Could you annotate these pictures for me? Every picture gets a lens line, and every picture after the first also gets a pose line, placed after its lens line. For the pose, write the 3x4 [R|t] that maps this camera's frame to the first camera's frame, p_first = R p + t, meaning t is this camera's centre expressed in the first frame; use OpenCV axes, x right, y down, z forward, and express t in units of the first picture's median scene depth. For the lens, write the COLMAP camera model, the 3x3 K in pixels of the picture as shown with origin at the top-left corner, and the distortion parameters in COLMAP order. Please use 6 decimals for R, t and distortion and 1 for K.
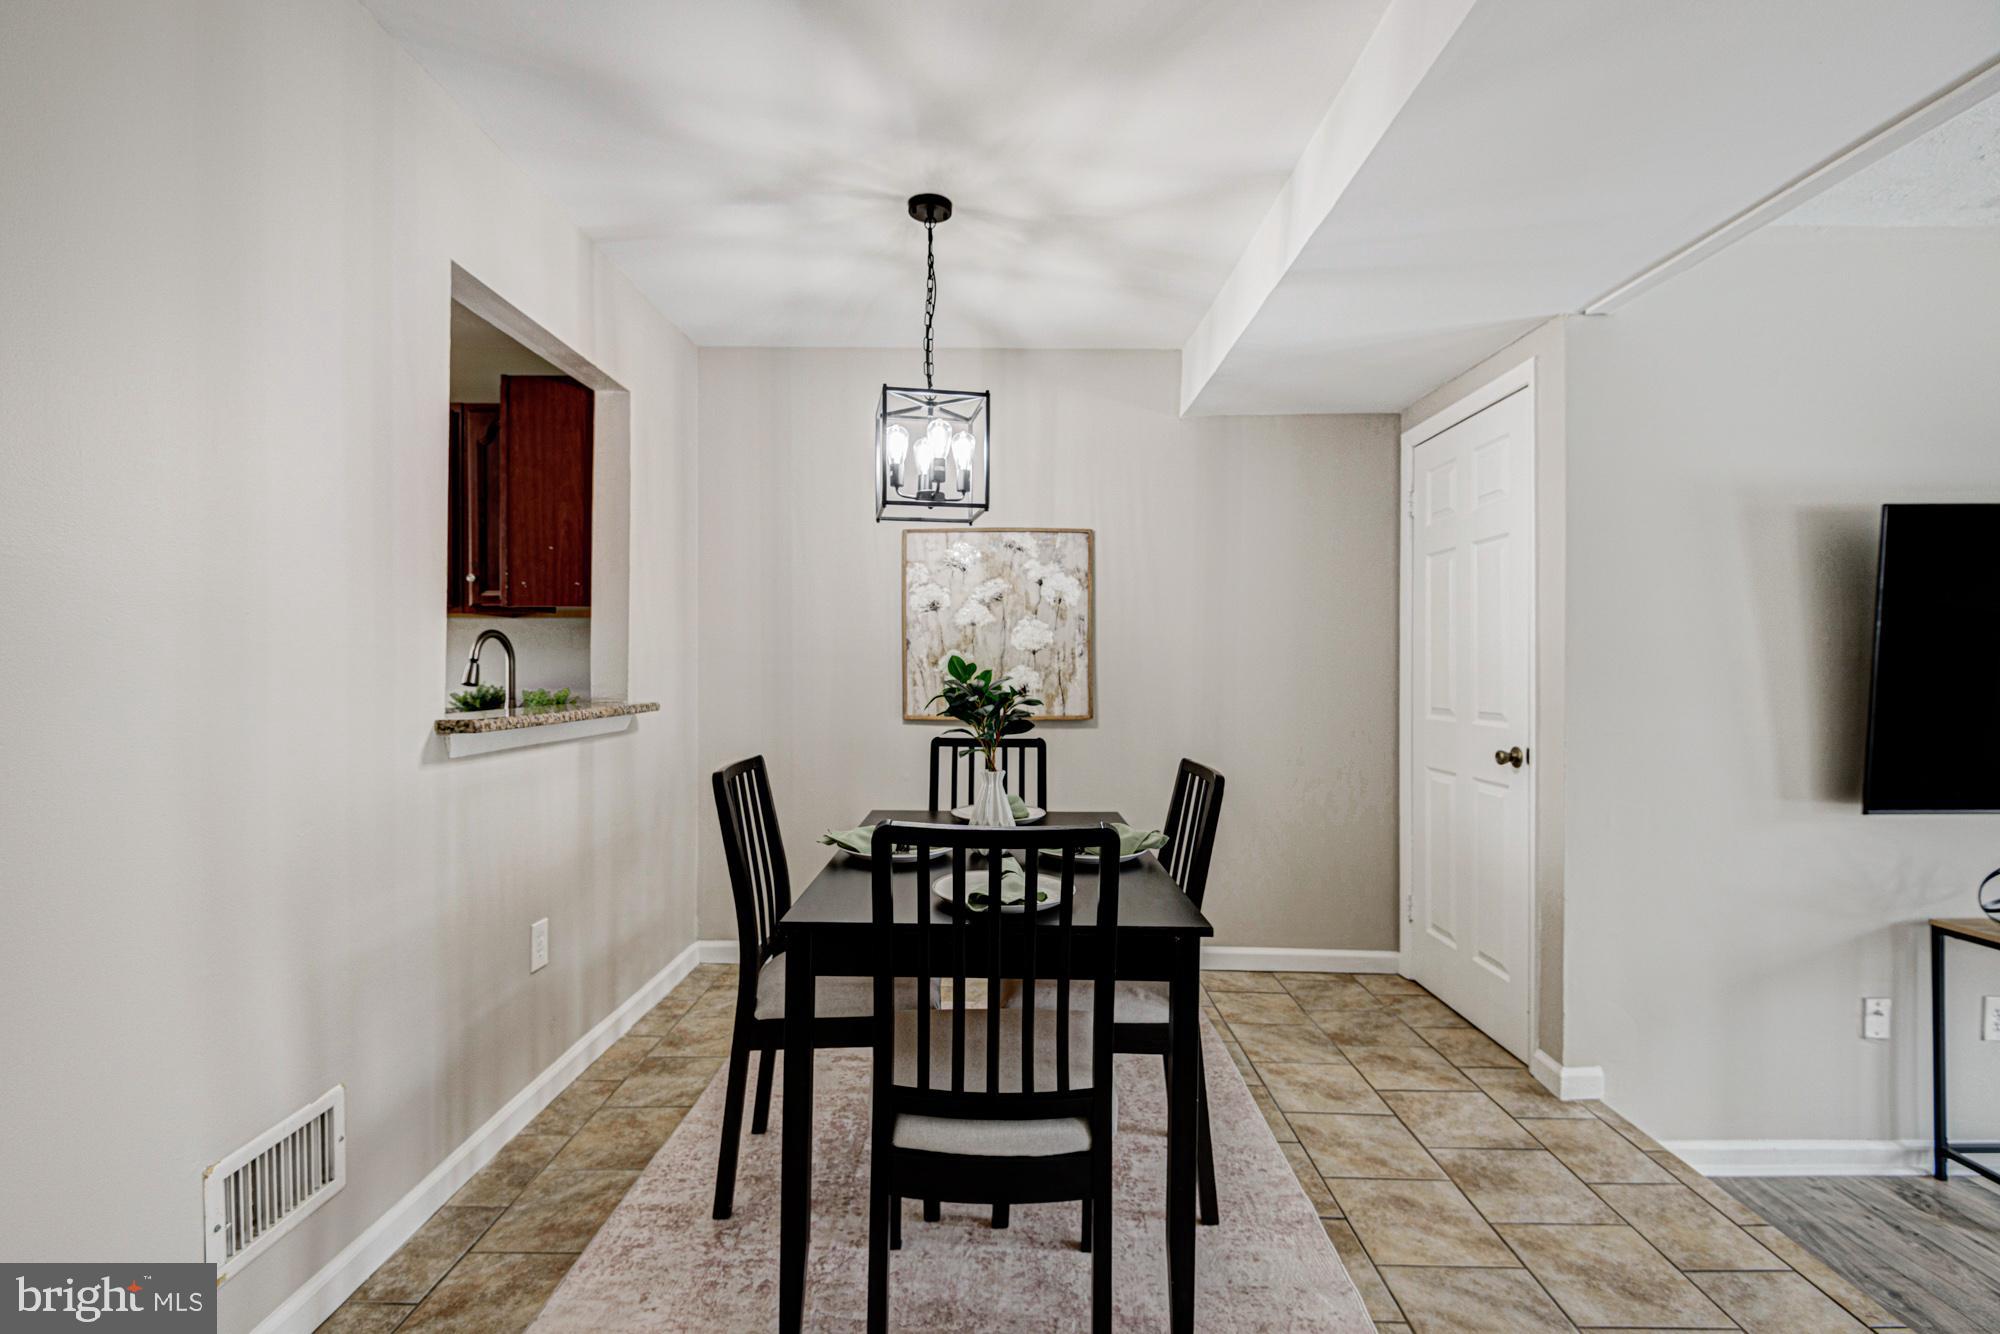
lens RADIAL K [[913.4, 0, 996.2], [0, 913.4, 671.1], [0, 0, 1]] dist [0.017613, -0.007952]
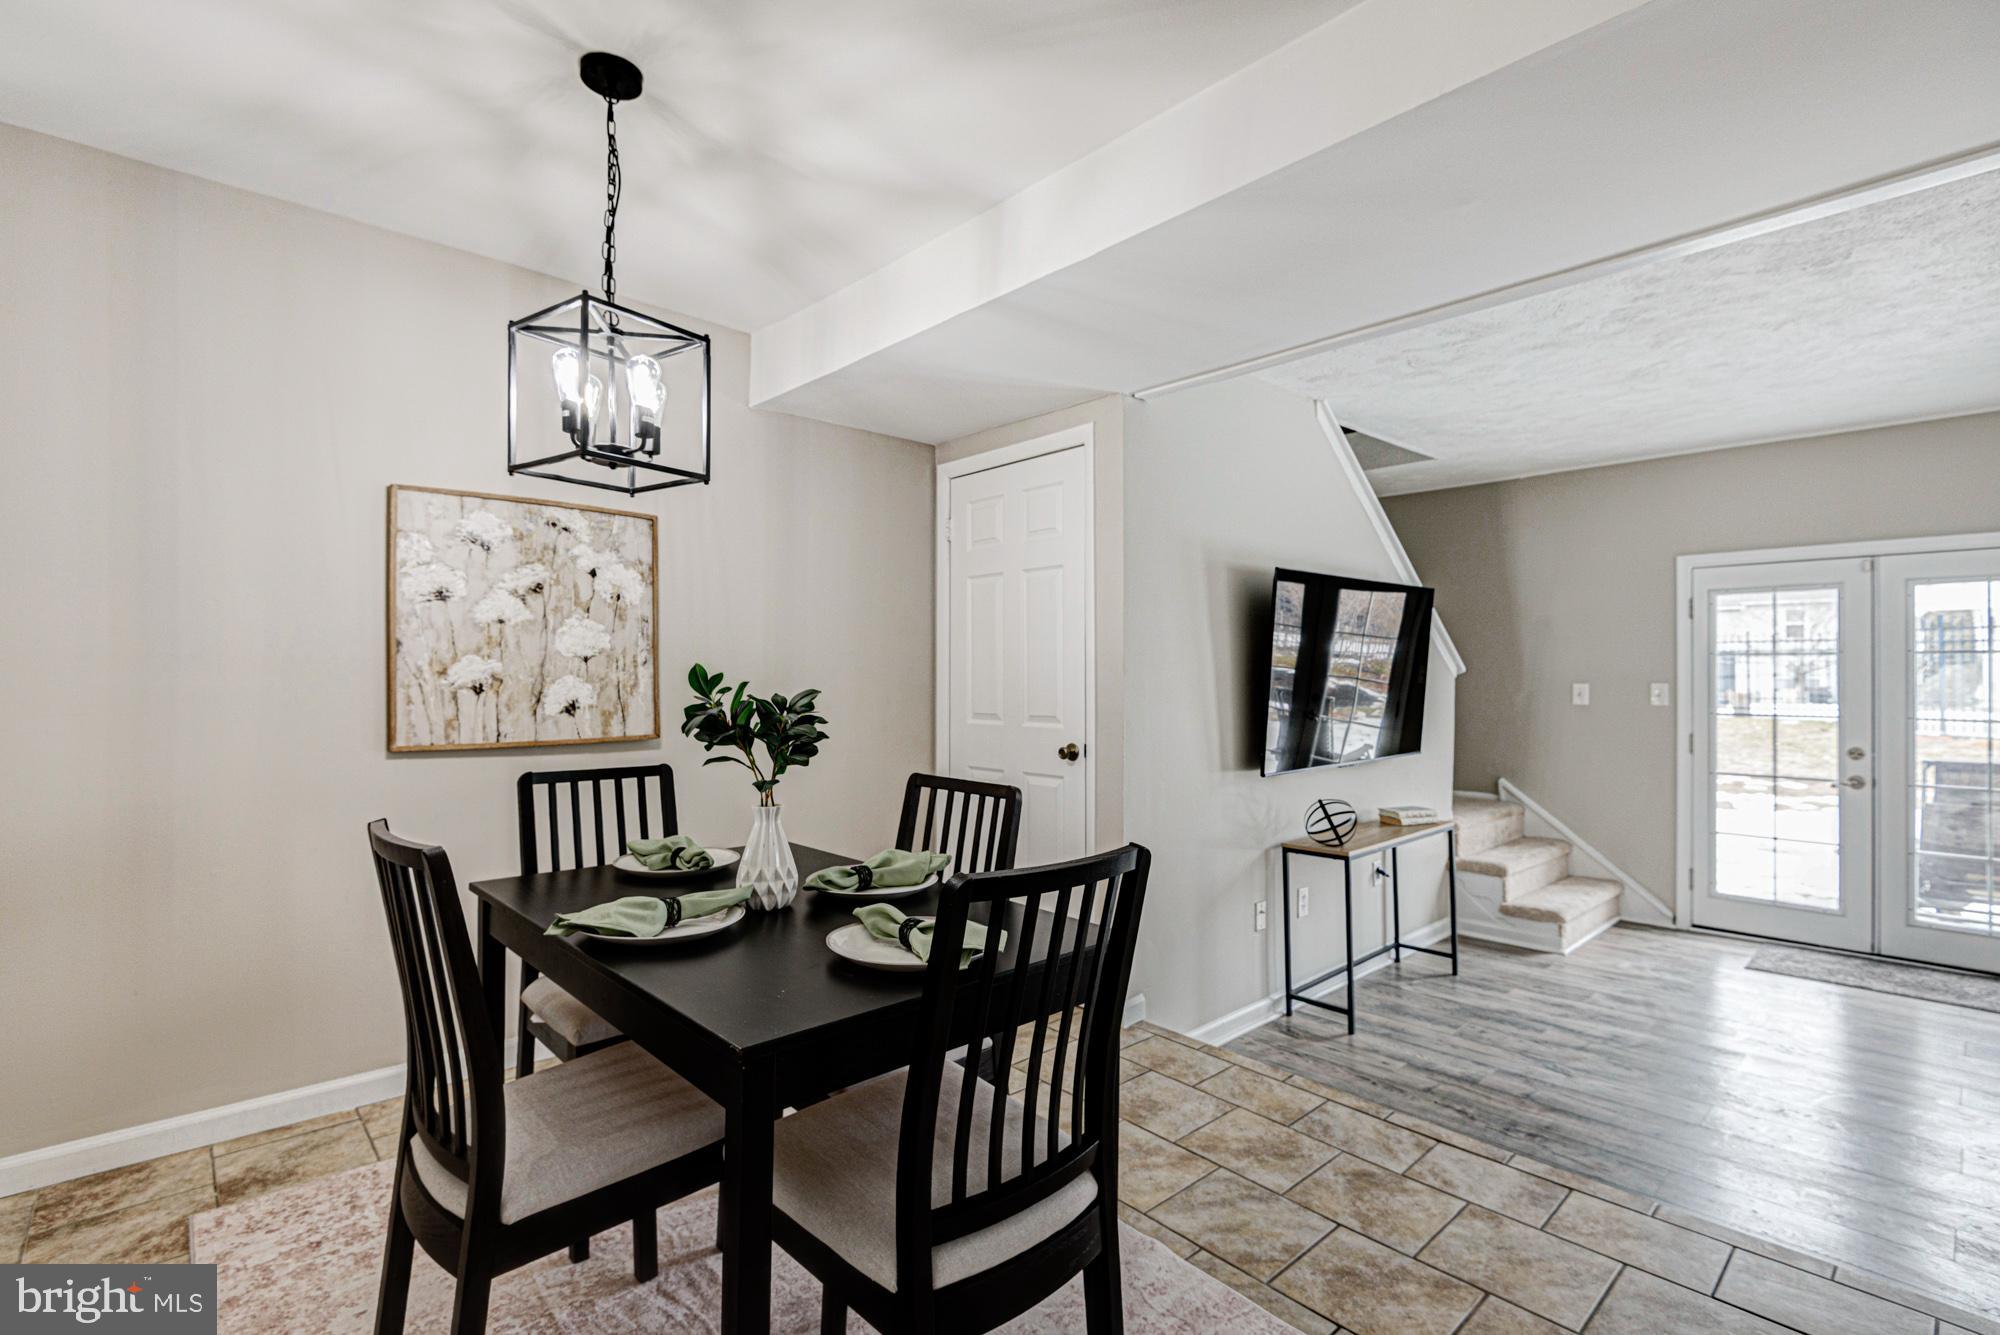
lens RADIAL K [[913.4, 0, 1012.1], [0, 913.4, 664.0], [0, 0, 1]] dist [0.017613, -0.007952]
pose [[0.721784, 0.009199, 0.692057, -0.297569], [0.005255, 0.999810, -0.018770, 0.000717], [-0.692098, 0.017184, 0.721599, 0.186718]]
